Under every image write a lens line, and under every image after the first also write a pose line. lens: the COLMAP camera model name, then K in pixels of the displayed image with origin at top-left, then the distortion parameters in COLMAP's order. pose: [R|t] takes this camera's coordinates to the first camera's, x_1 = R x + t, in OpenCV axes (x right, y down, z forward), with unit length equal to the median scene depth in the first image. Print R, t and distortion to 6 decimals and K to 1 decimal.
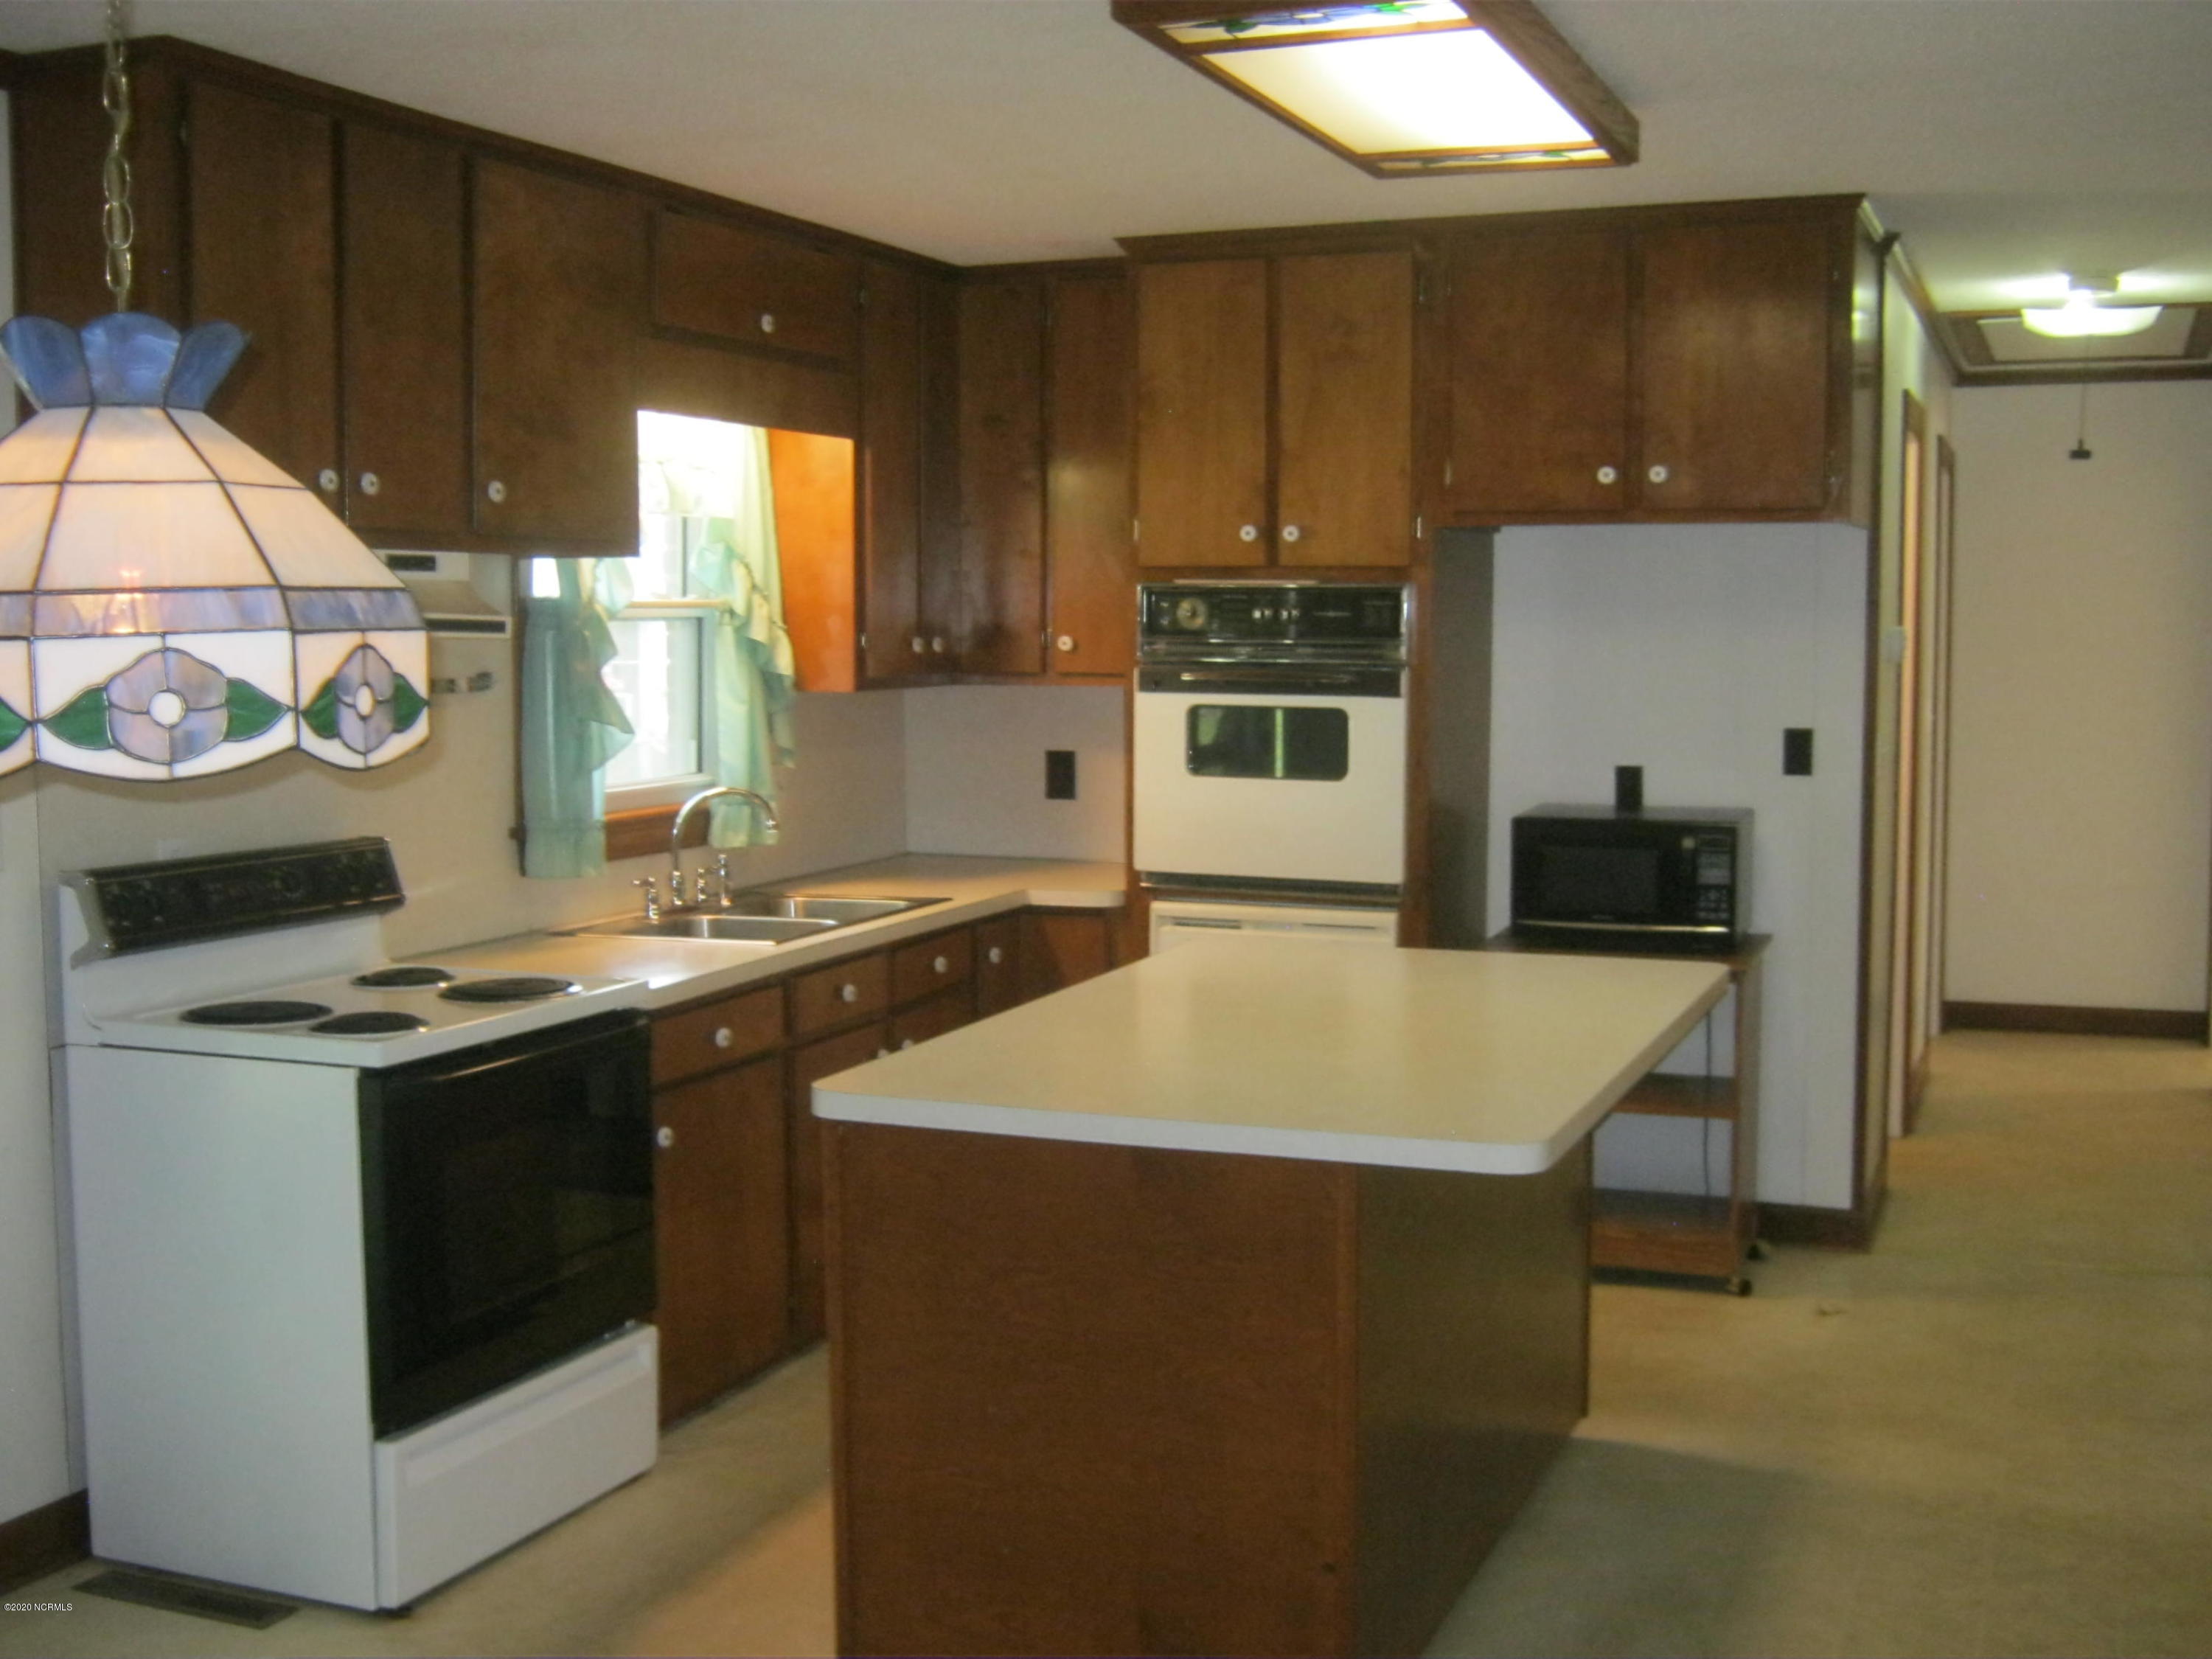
lens RADIAL K [[2487.1, 0, 1106.0], [0, 2487.1, 829.5], [0, 0, 1]] dist [-0.074907, 0.012390]
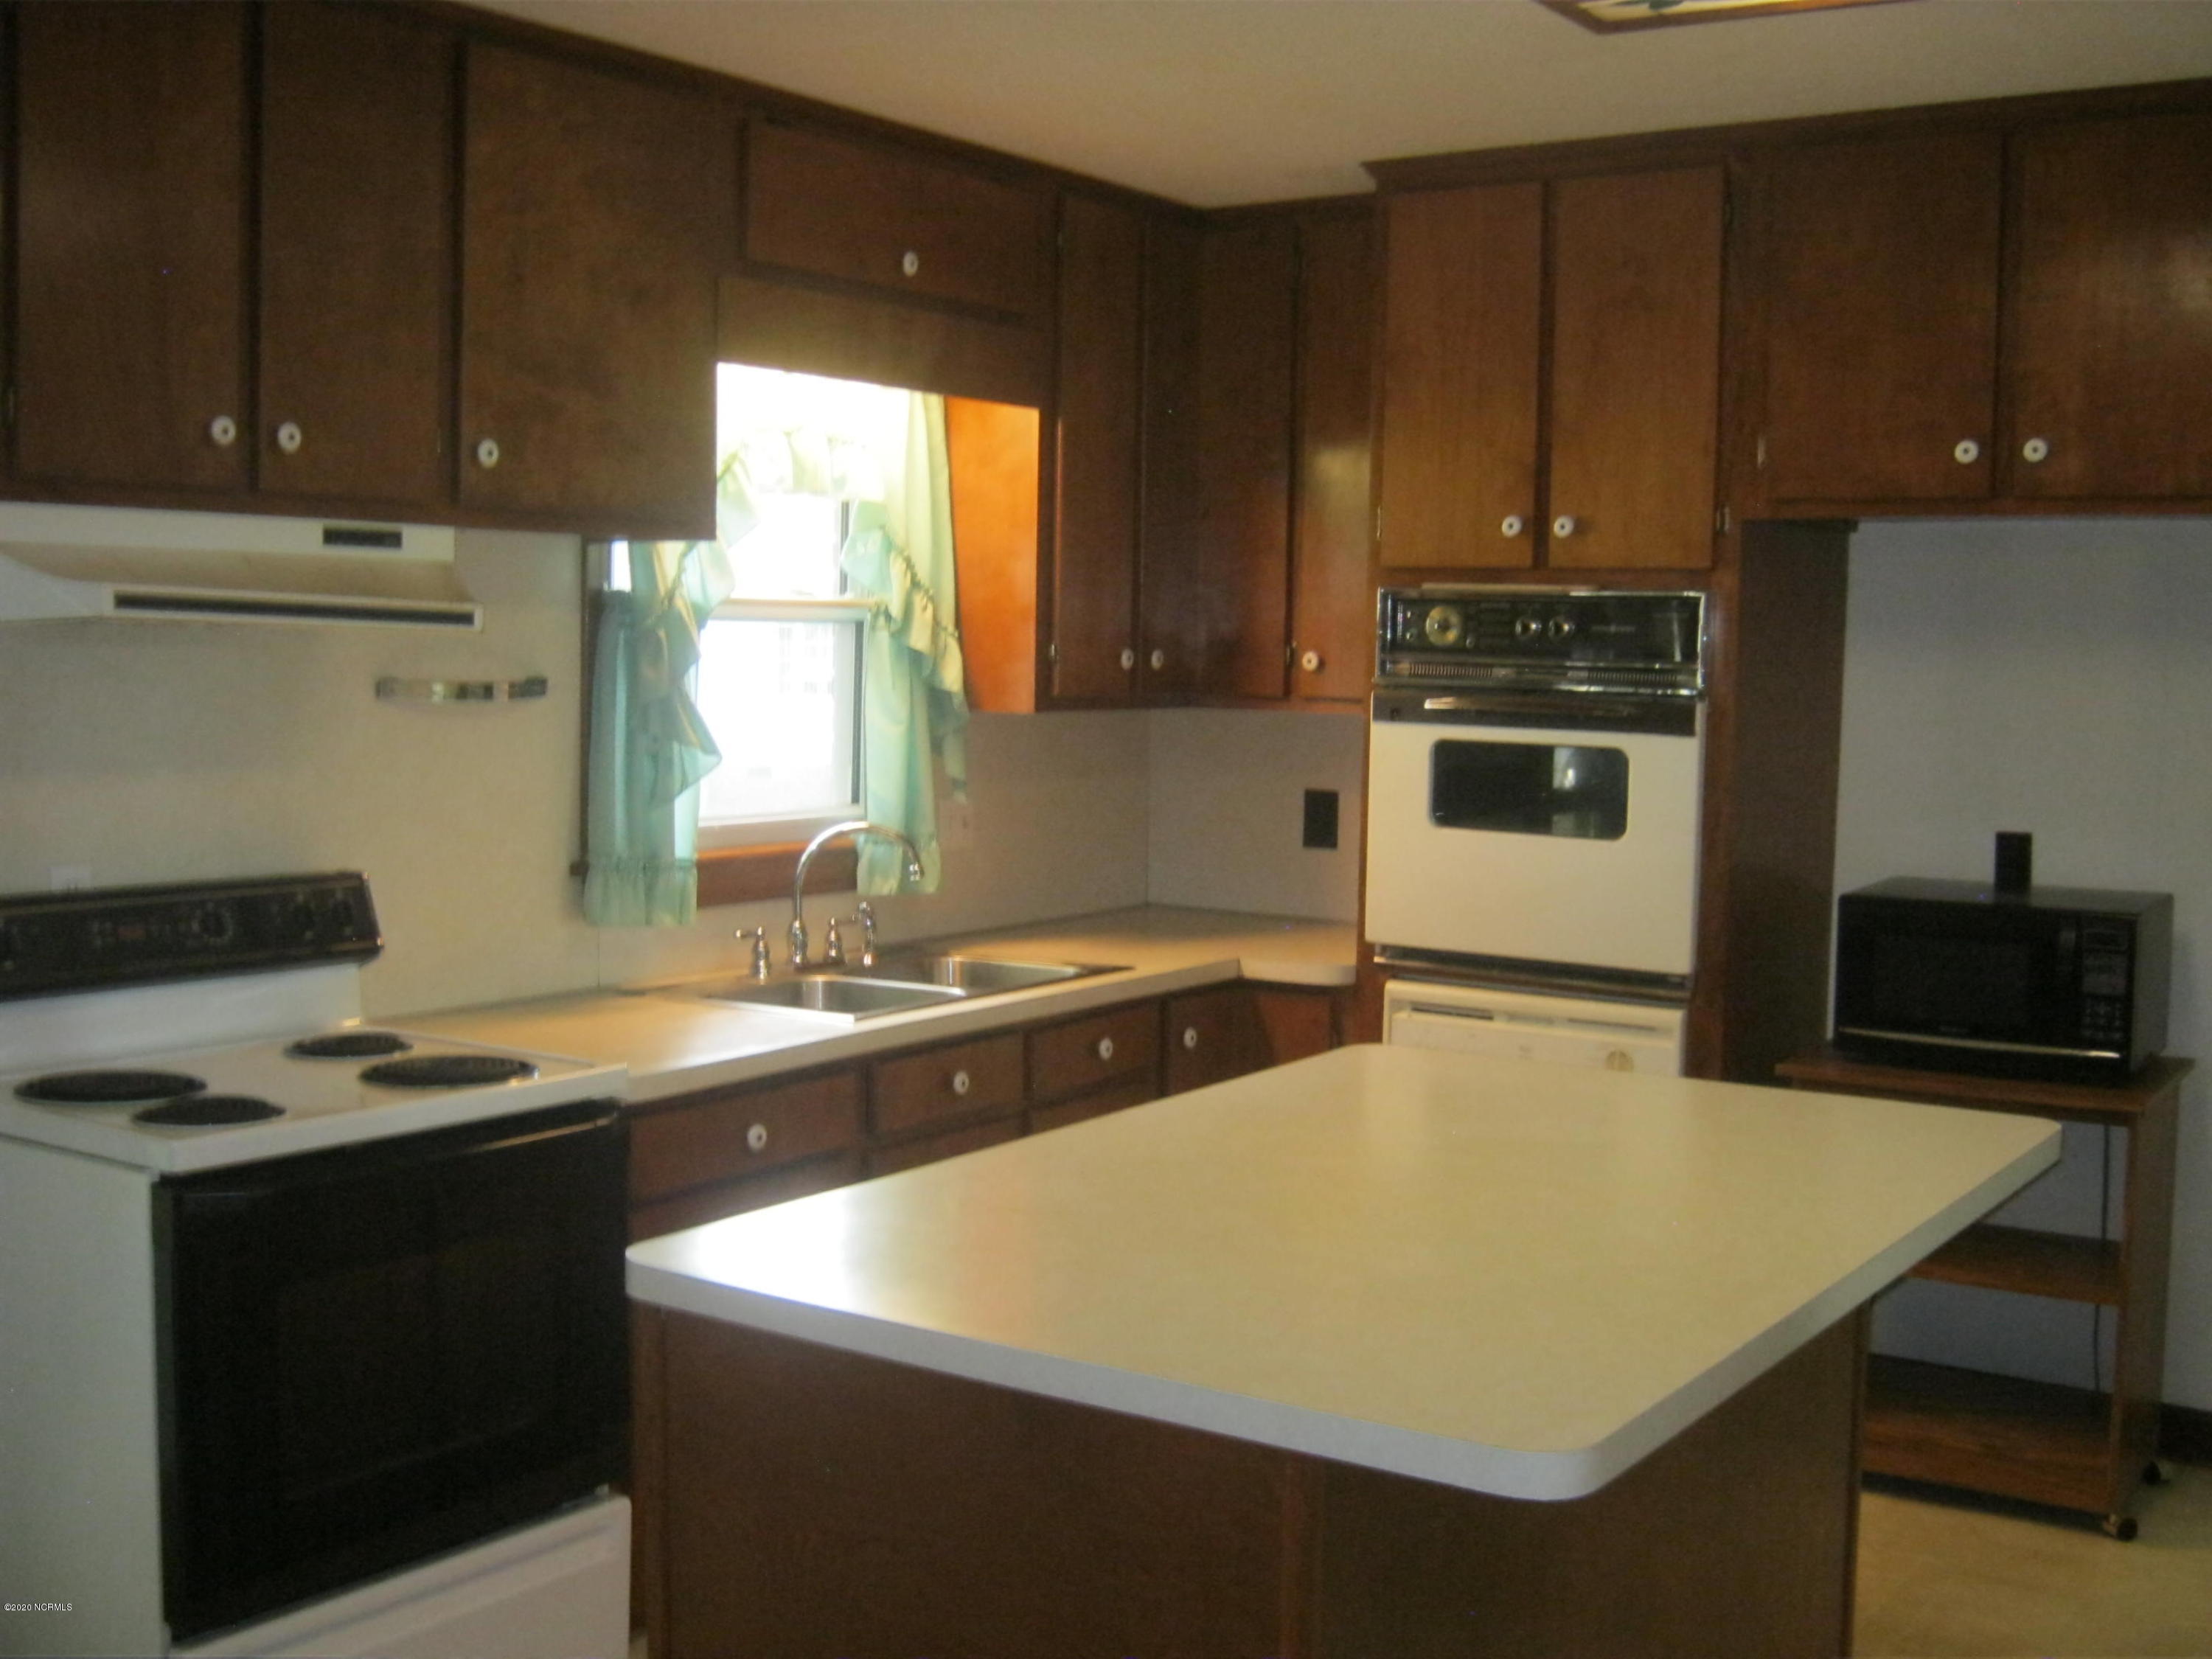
lens RADIAL K [[2487.1, 0, 1106.0], [0, 2487.1, 829.5], [0, 0, 1]] dist [-0.074907, 0.012390]
pose [[0.977873, 0.033536, -0.206494, 0.098802], [-0.035941, 0.999323, -0.007904, -0.011108], [0.206089, 0.015150, 0.978416, 0.198002]]
